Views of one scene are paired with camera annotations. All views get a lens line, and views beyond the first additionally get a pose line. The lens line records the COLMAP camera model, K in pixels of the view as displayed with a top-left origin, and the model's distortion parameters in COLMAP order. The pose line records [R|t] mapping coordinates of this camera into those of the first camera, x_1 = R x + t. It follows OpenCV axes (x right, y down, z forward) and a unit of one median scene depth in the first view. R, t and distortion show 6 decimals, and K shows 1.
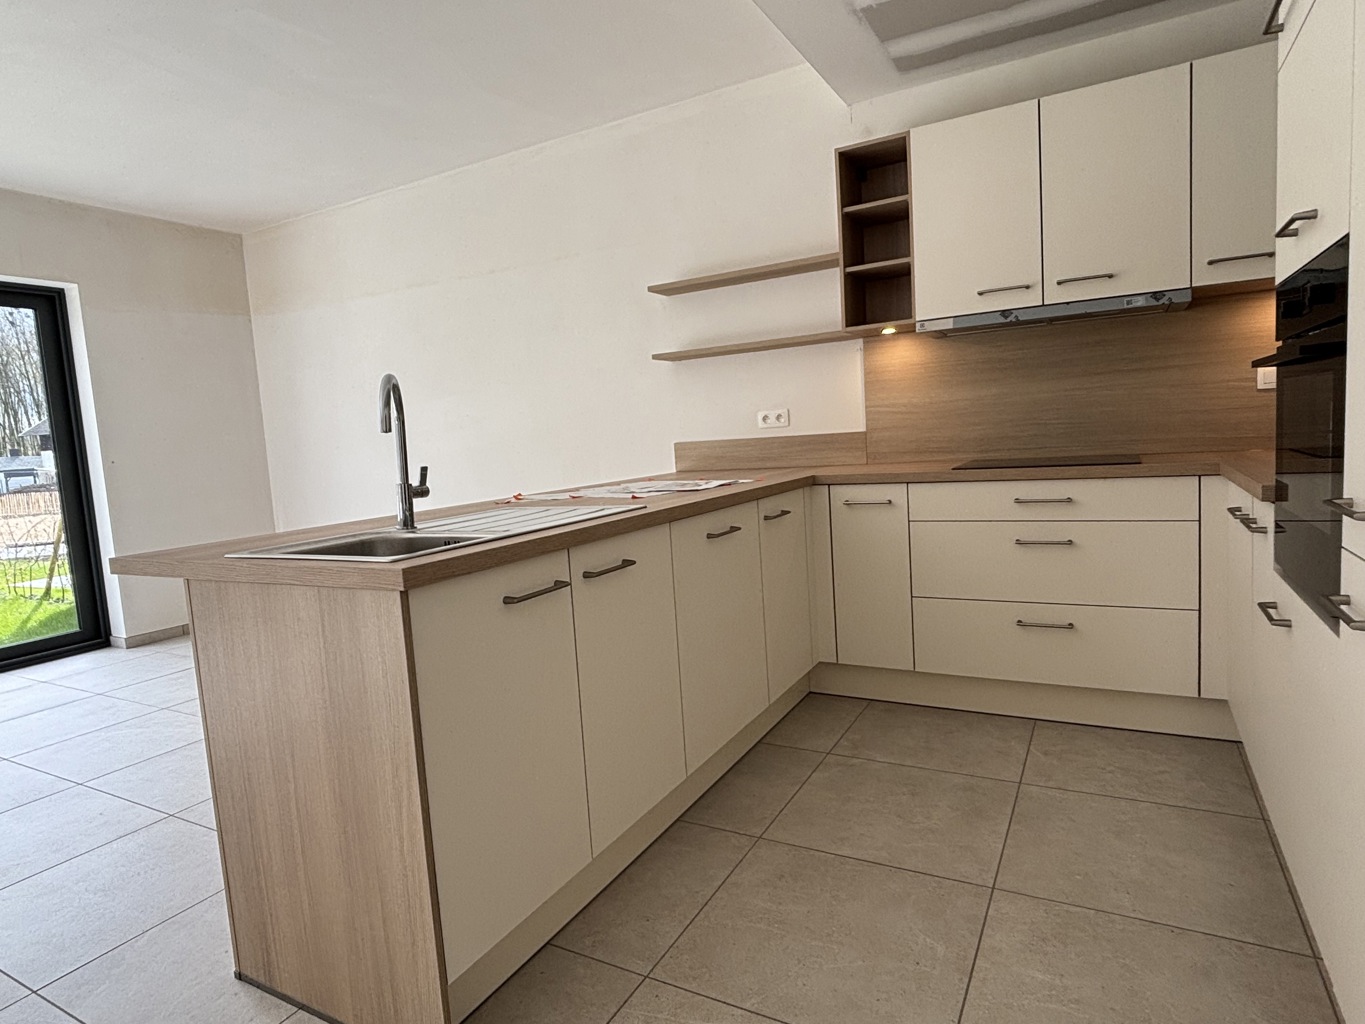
lens RADIAL K [[750.1, 0, 682.5], [0, 750.1, 512.0], [0, 0, 1]] dist [0.052874, -0.058951]
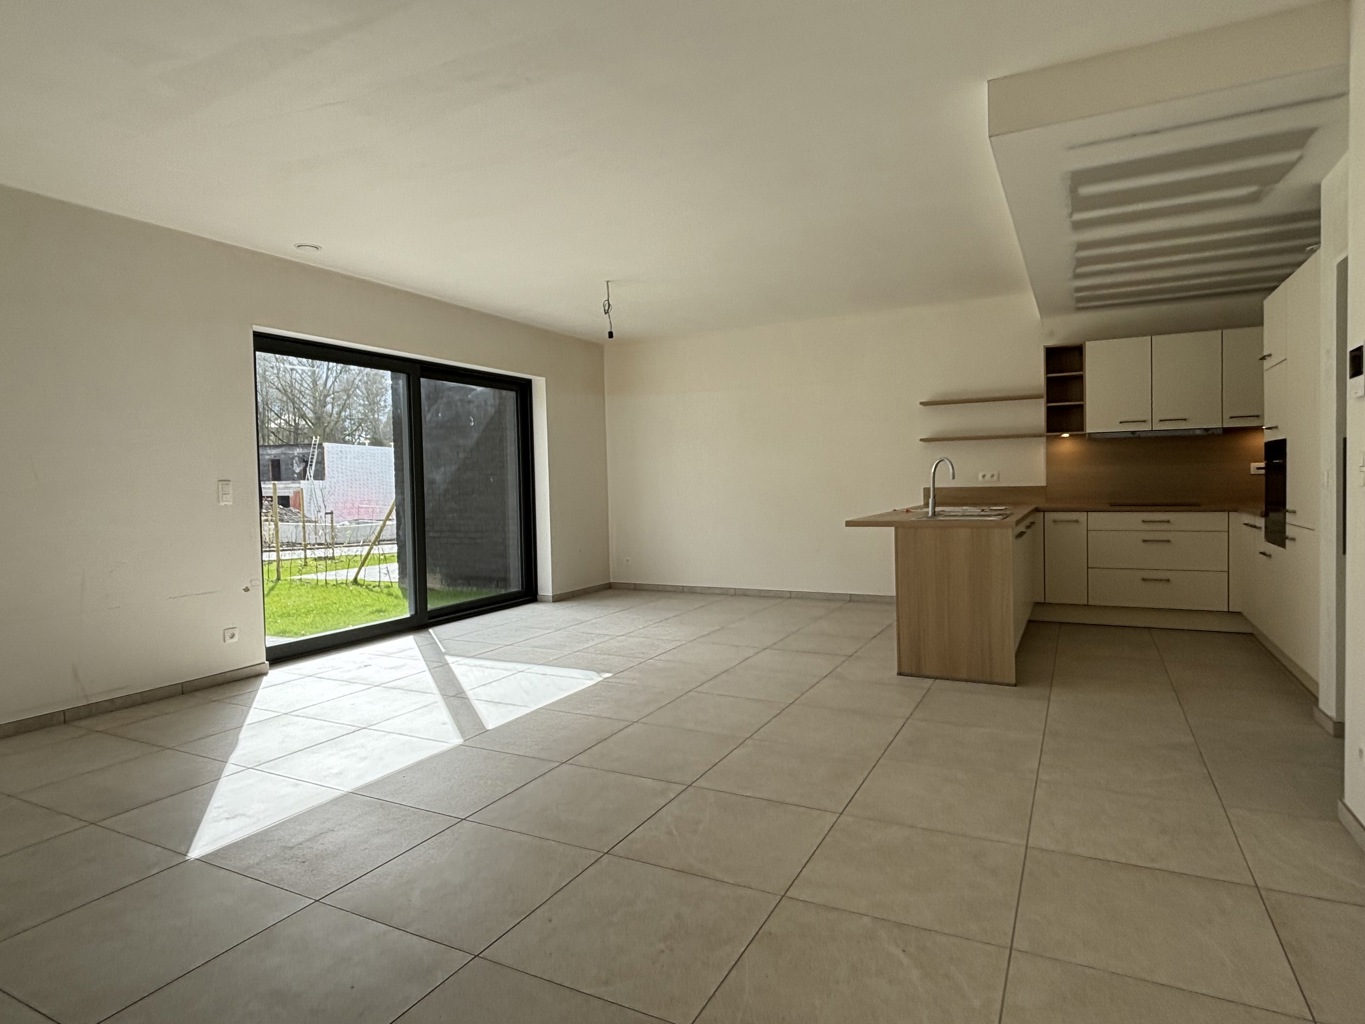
lens RADIAL K [[758.9, 0, 682.5], [0, 758.9, 512.0], [0, 0, 1]] dist [0.001431, 0.000540]
pose [[0.998866, 0.039520, 0.026538, -0.832575], [-0.037852, 0.997439, -0.060680, 0.125799], [-0.028868, 0.059607, 0.997804, -1.006183]]
